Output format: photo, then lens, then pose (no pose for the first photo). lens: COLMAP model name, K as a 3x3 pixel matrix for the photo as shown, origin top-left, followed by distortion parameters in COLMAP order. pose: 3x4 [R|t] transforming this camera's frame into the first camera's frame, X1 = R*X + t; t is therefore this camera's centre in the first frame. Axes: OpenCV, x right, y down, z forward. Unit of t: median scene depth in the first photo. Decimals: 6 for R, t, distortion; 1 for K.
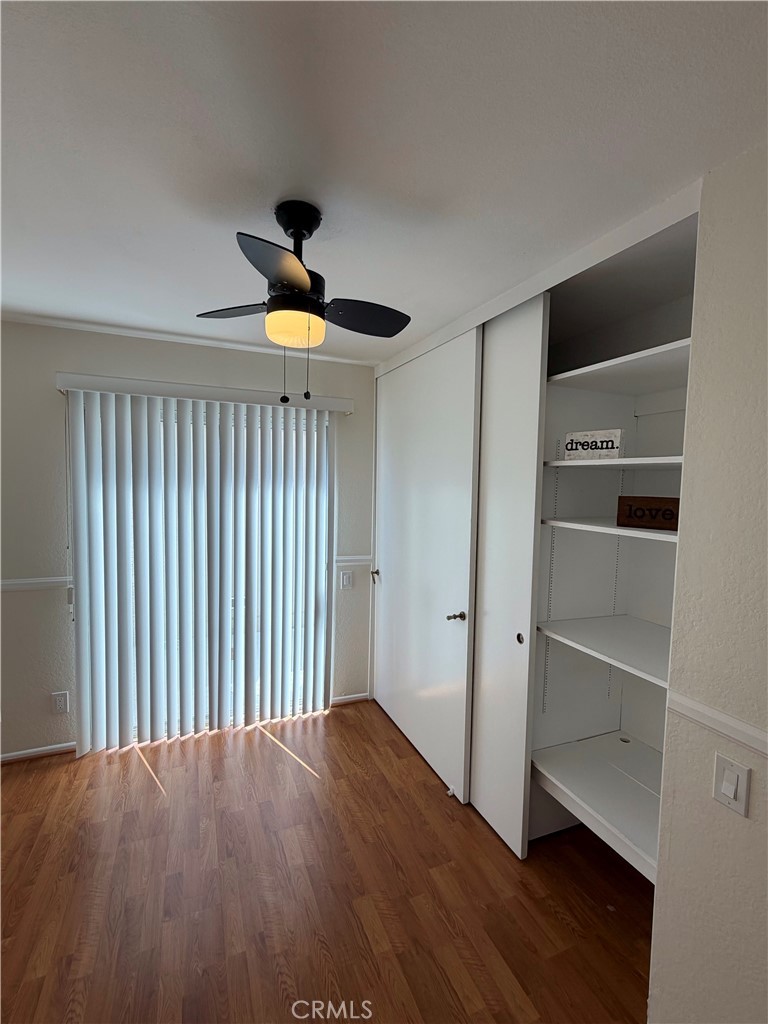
lens RADIAL K [[467.9, 0, 387.0], [0, 467.9, 514.3], [0, 0, 1]] dist [-0.002890, 0.000362]
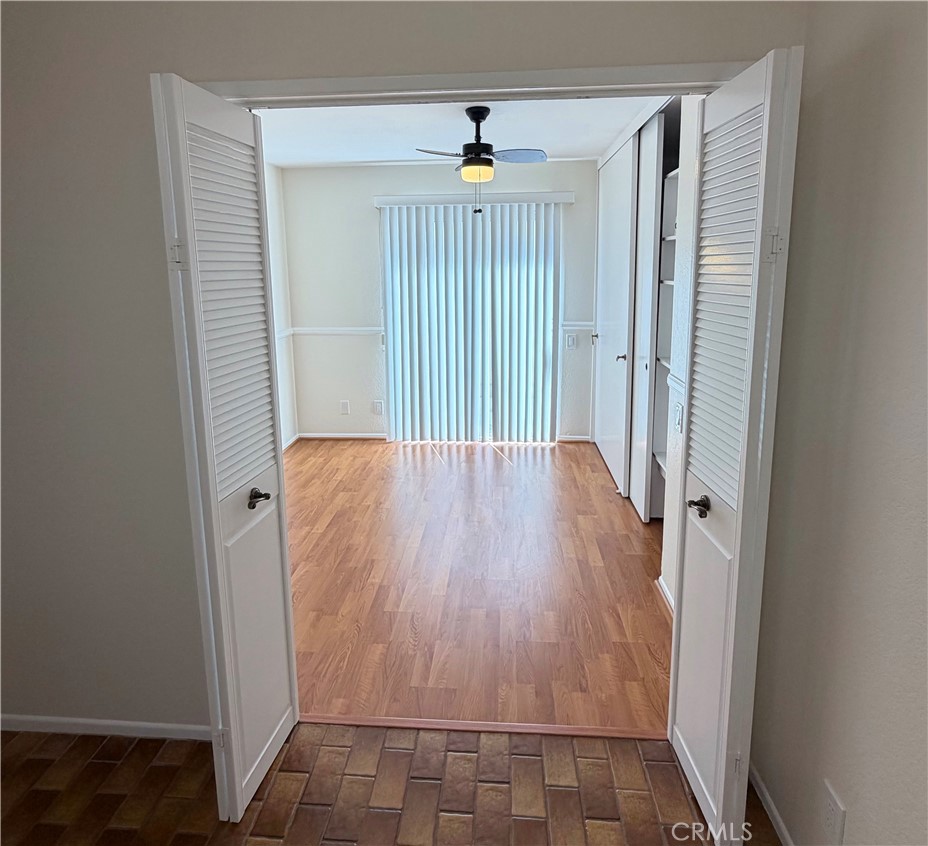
lens RADIAL K [[558.1, 0, 455.9], [0, 558.1, 358.4], [0, 0, 1]] dist [-0.009149, 0.002214]
pose [[0.884511, 0.042299, -0.464599, 0.471859], [-0.000890, 0.996032, 0.088989, 0.079992], [0.466519, -0.078298, 0.881039, -0.620807]]
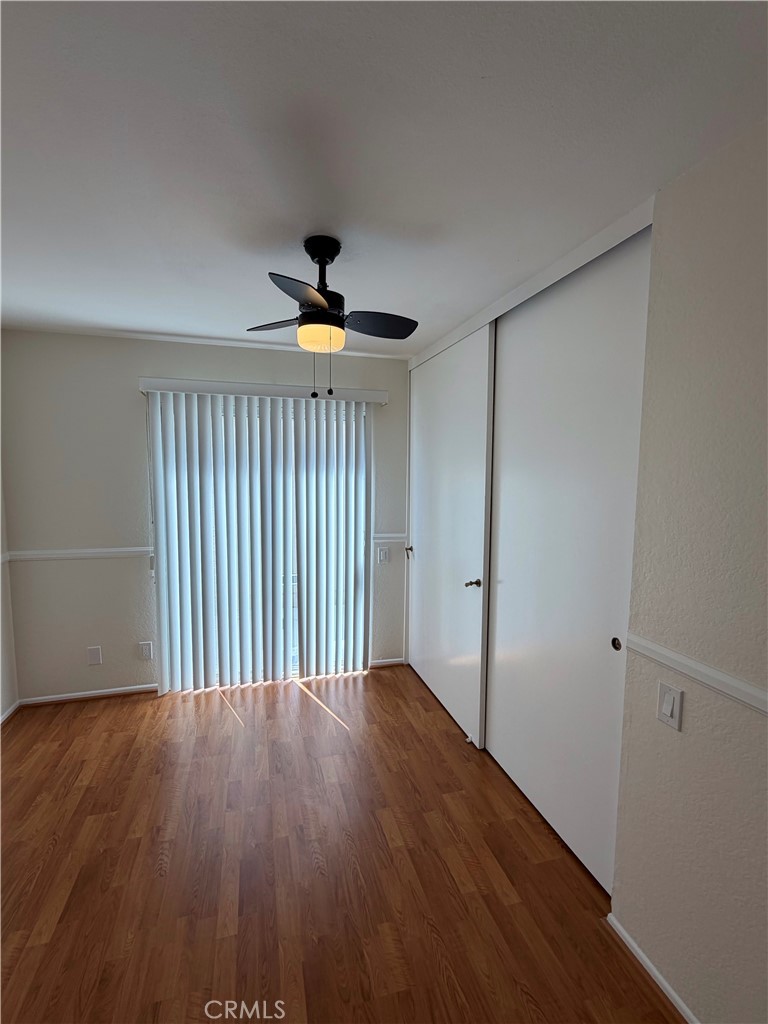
lens RADIAL K [[467.9, 0, 383.2], [0, 467.9, 516.4], [0, 0, 1]] dist [-0.002890, 0.000362]
pose [[0.992056, 0.001065, -0.125796, 0.075809], [0.002268, 0.999650, 0.026353, 0.027776], [0.125780, -0.026429, 0.991706, -0.136785]]
